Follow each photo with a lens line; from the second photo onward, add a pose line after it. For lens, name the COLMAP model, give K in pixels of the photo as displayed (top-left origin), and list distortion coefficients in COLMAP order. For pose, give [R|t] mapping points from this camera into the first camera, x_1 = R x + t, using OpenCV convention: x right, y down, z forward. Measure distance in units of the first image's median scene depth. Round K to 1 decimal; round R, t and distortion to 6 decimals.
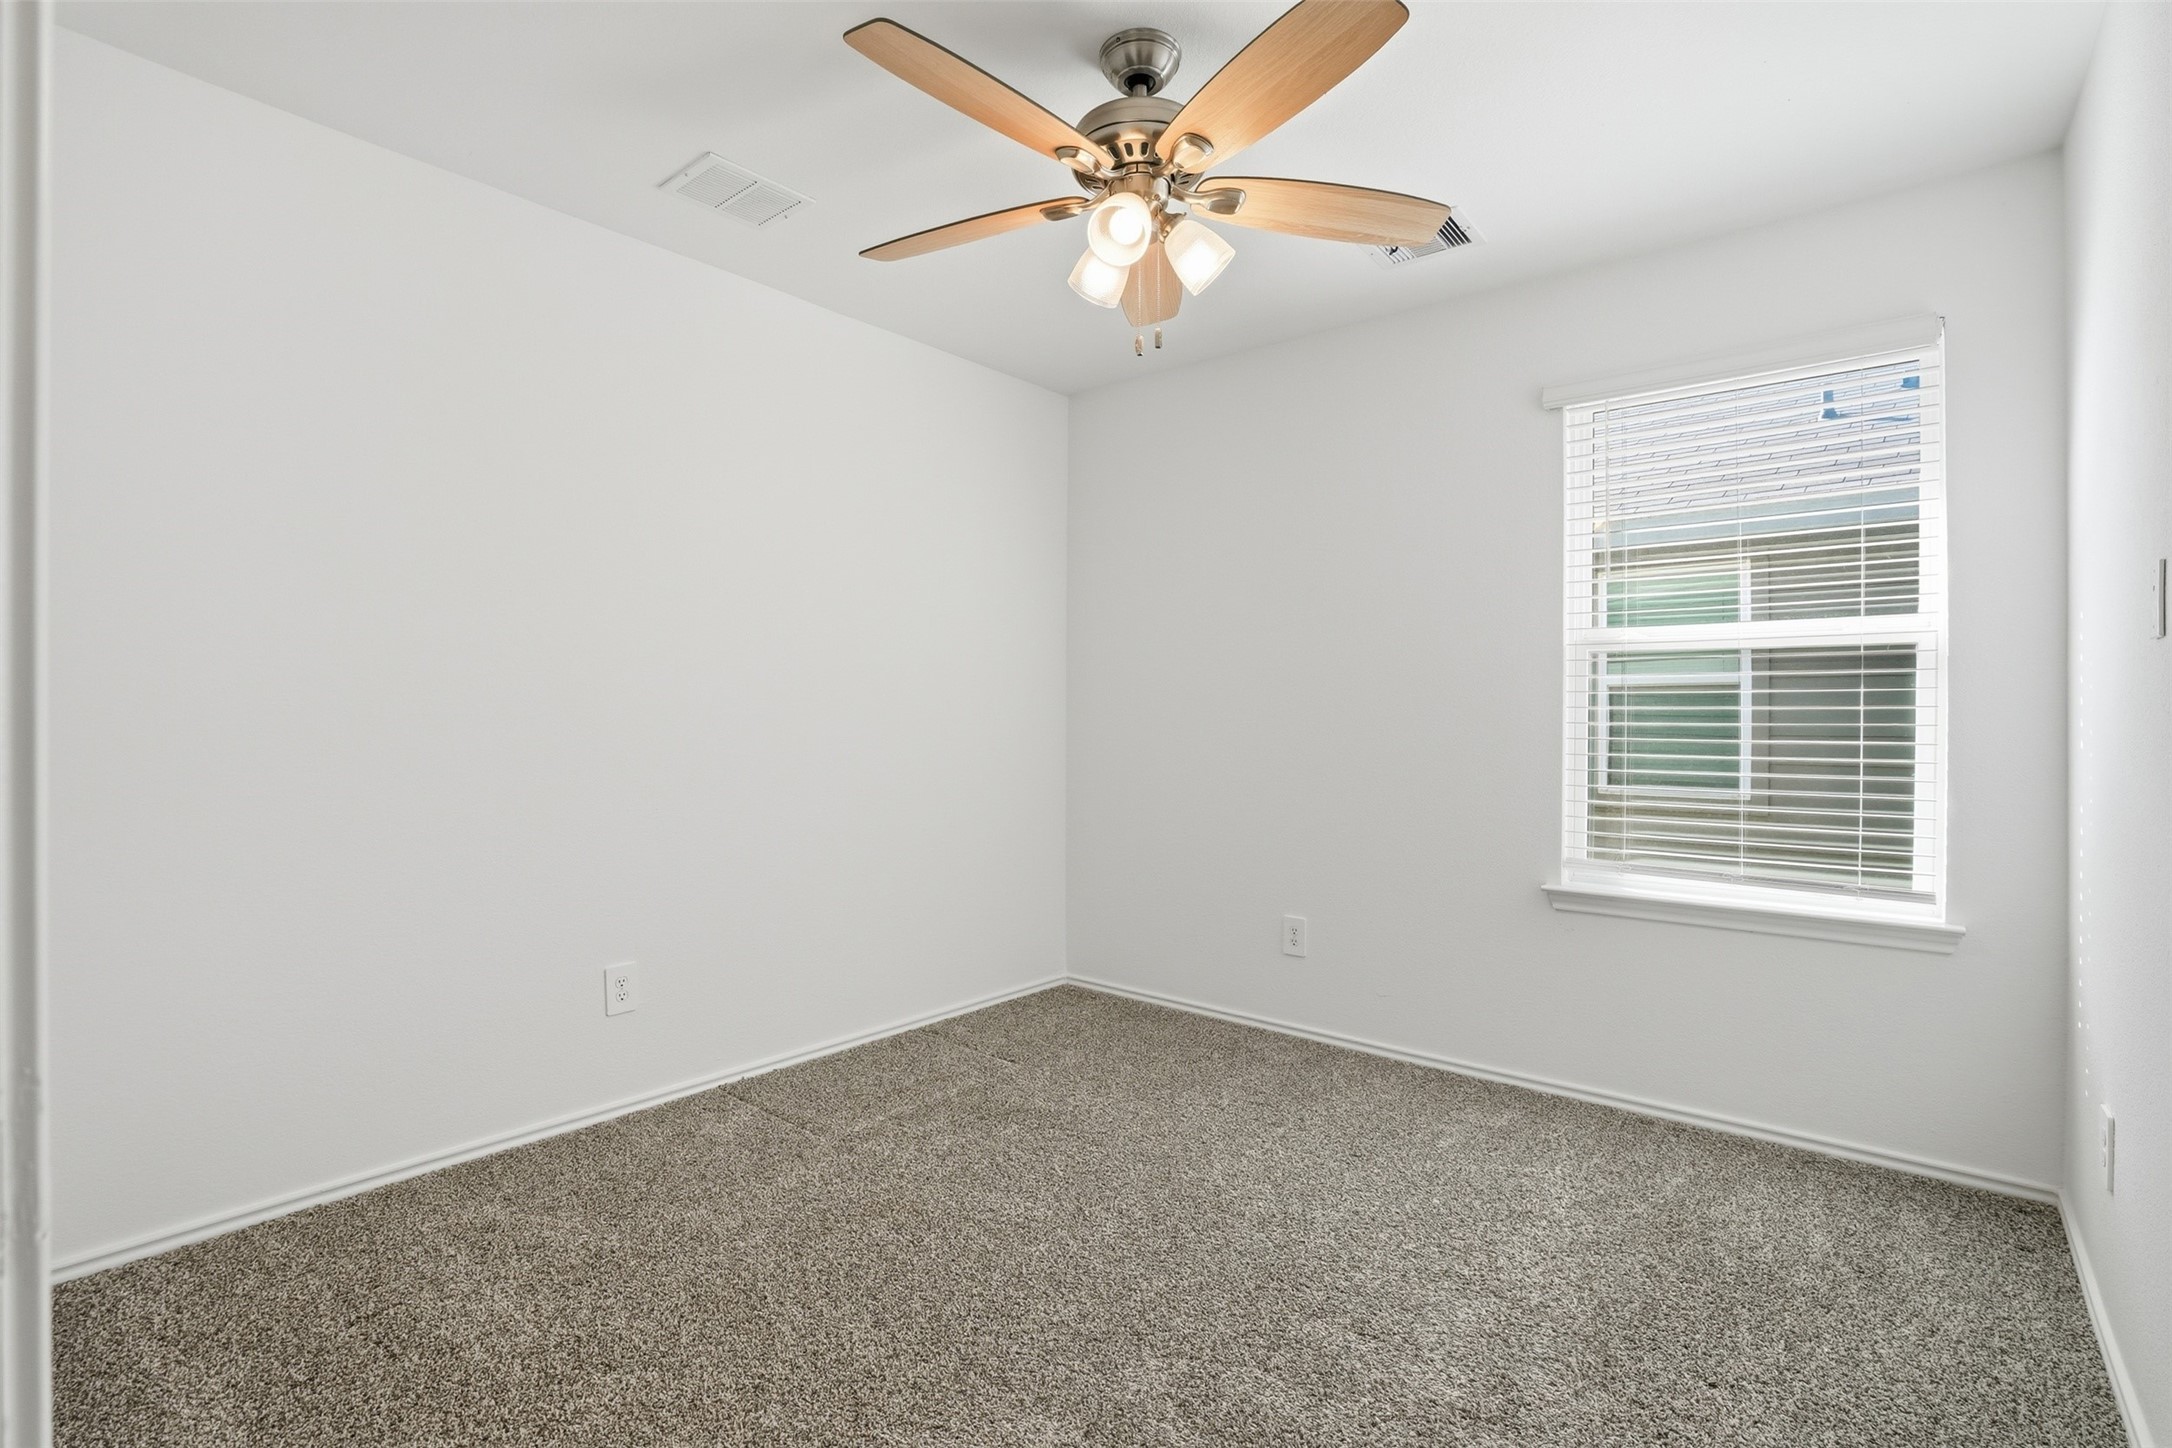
lens RADIAL K [[1006.0, 0, 1086.0], [0, 1006.0, 724.0], [0, 0, 1]] dist [-0.000816, -0.000094]
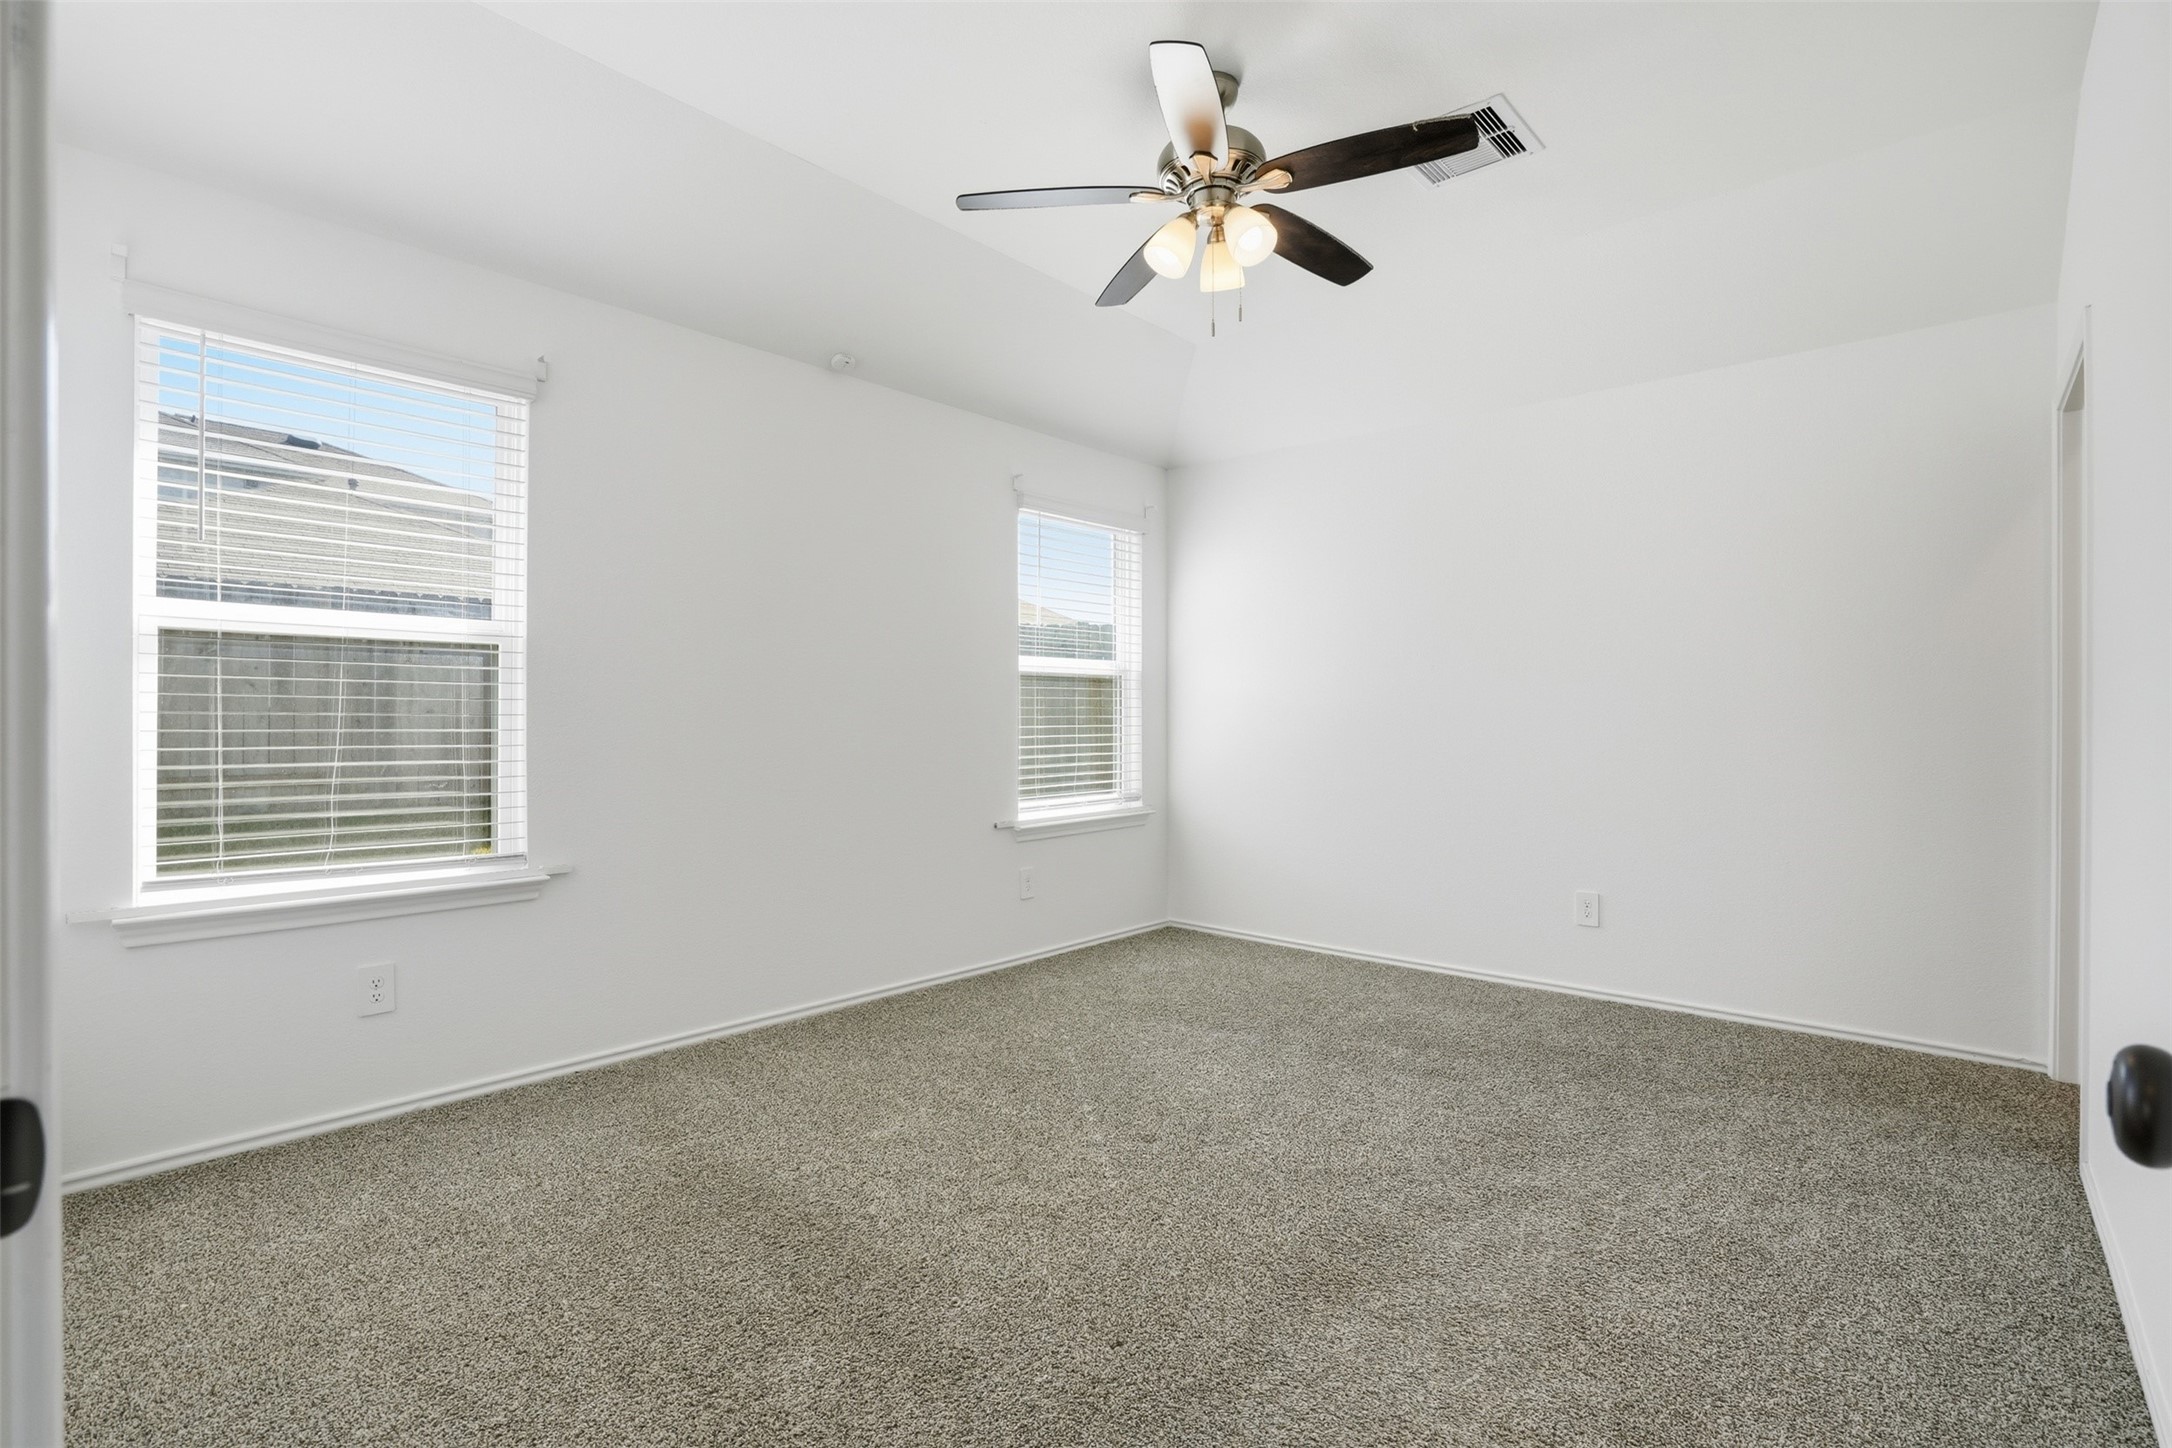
lens RADIAL K [[974.7, 0, 1086.0], [0, 974.7, 724.0], [0, 0, 1]] dist [-0.000242, -0.000004]
pose [[0.085647, -0.009060, 0.996284, -0.273597], [-0.003299, 0.999951, 0.009377, -0.000629], [-0.996320, -0.004090, 0.085613, 0.221879]]
